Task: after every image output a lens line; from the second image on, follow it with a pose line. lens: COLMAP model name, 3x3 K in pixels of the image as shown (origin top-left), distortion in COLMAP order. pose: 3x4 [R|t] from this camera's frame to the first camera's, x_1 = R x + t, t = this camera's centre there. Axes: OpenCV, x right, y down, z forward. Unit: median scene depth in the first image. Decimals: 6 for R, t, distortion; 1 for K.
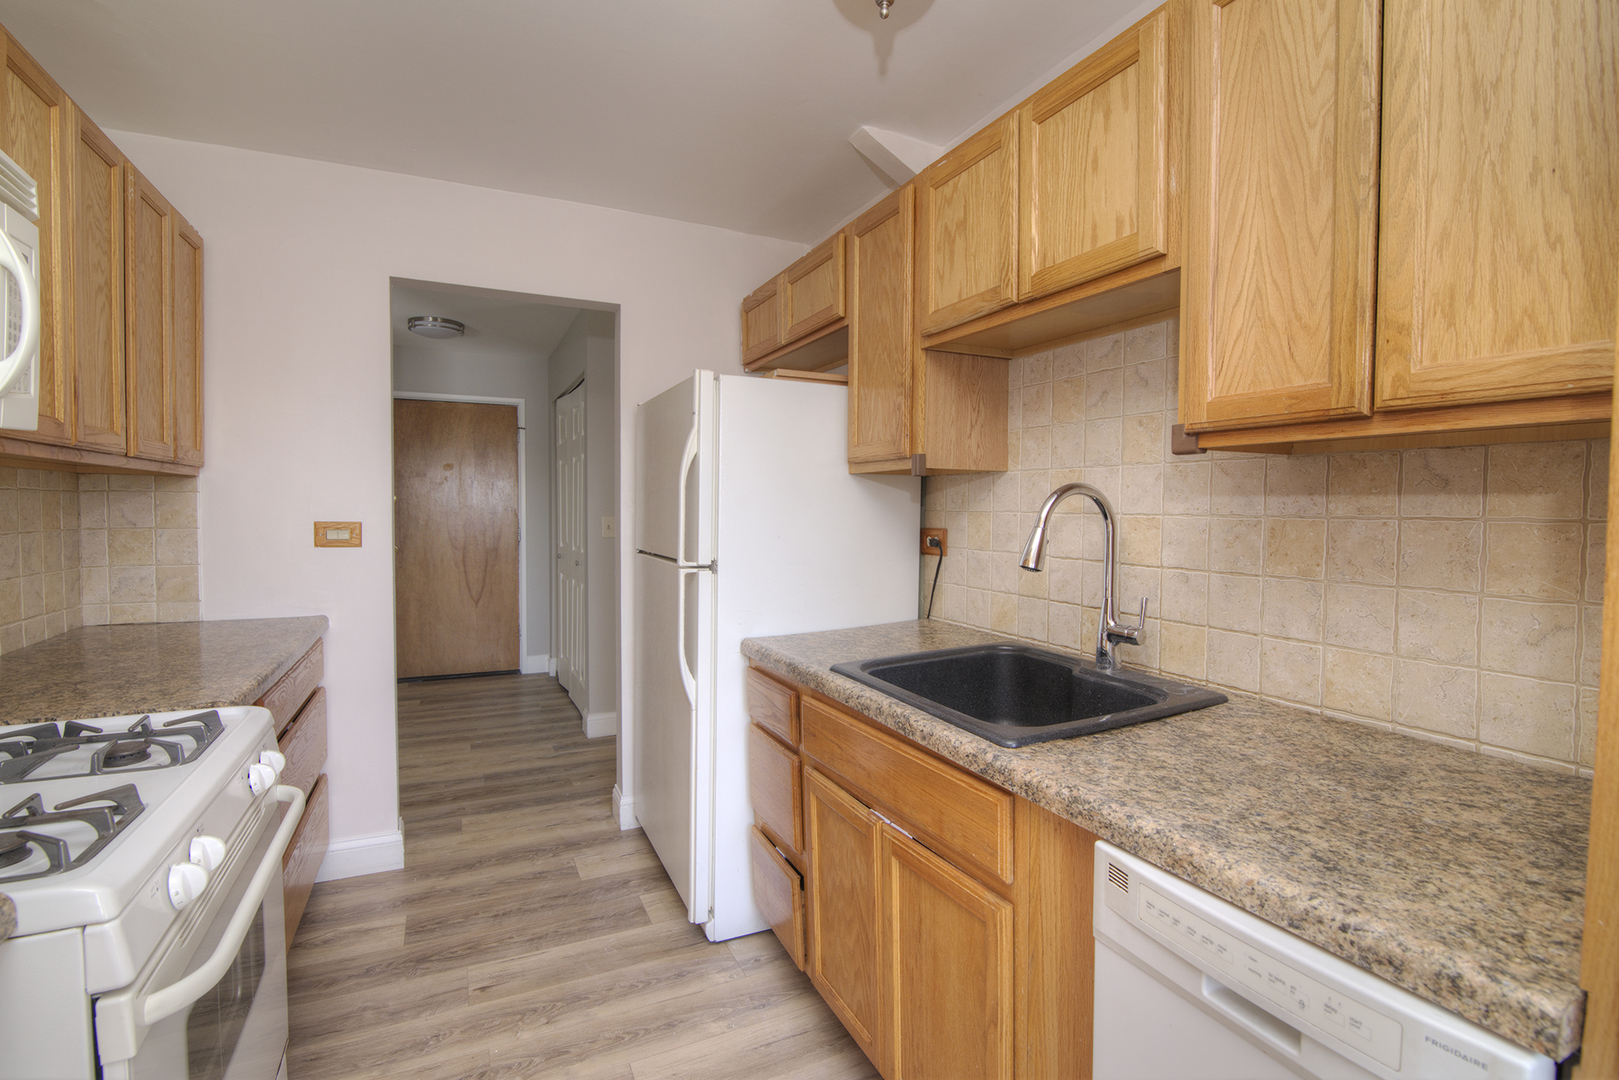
lens RADIAL K [[745.1, 0, 817.6], [0, 745.1, 541.8], [0, 0, 1]] dist [-0.006671, -0.000720]
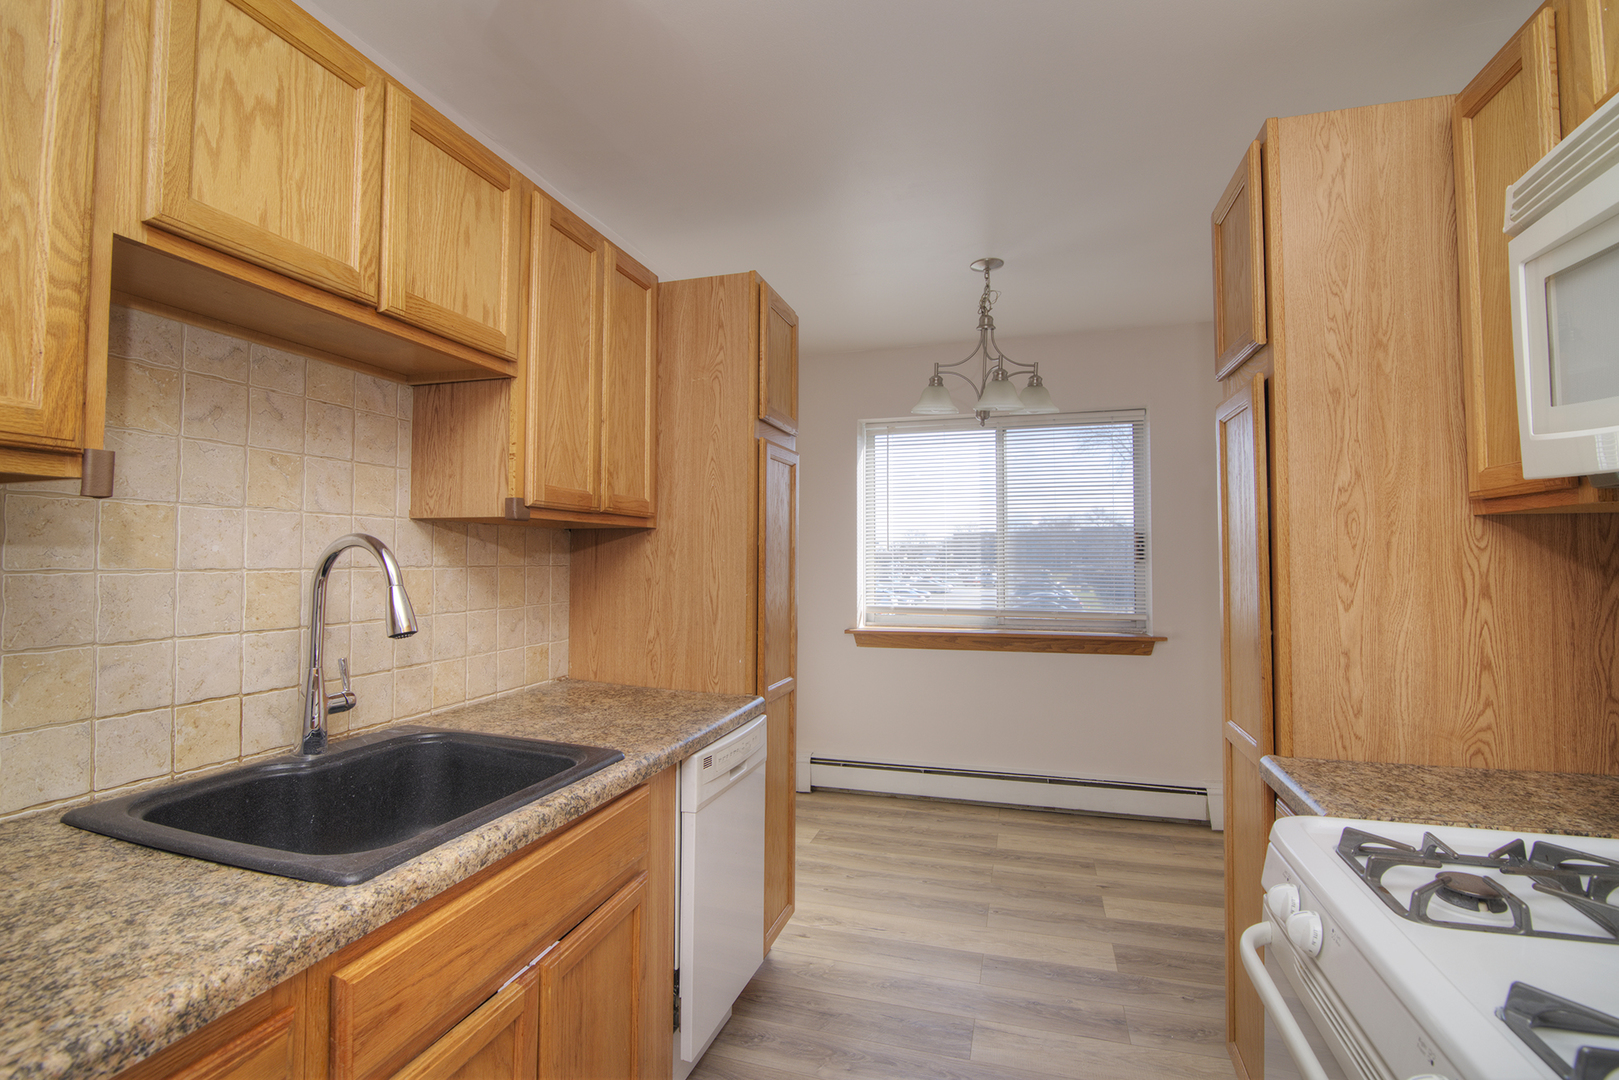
lens RADIAL K [[745.1, 0, 814.6], [0, 745.1, 523.2], [0, 0, 1]] dist [-0.006671, -0.000720]
pose [[-0.737308, 0.027856, 0.674983, -0.582266], [0.030272, 0.999508, -0.008181, -0.063588], [-0.674878, 0.014402, -0.737788, 1.206528]]
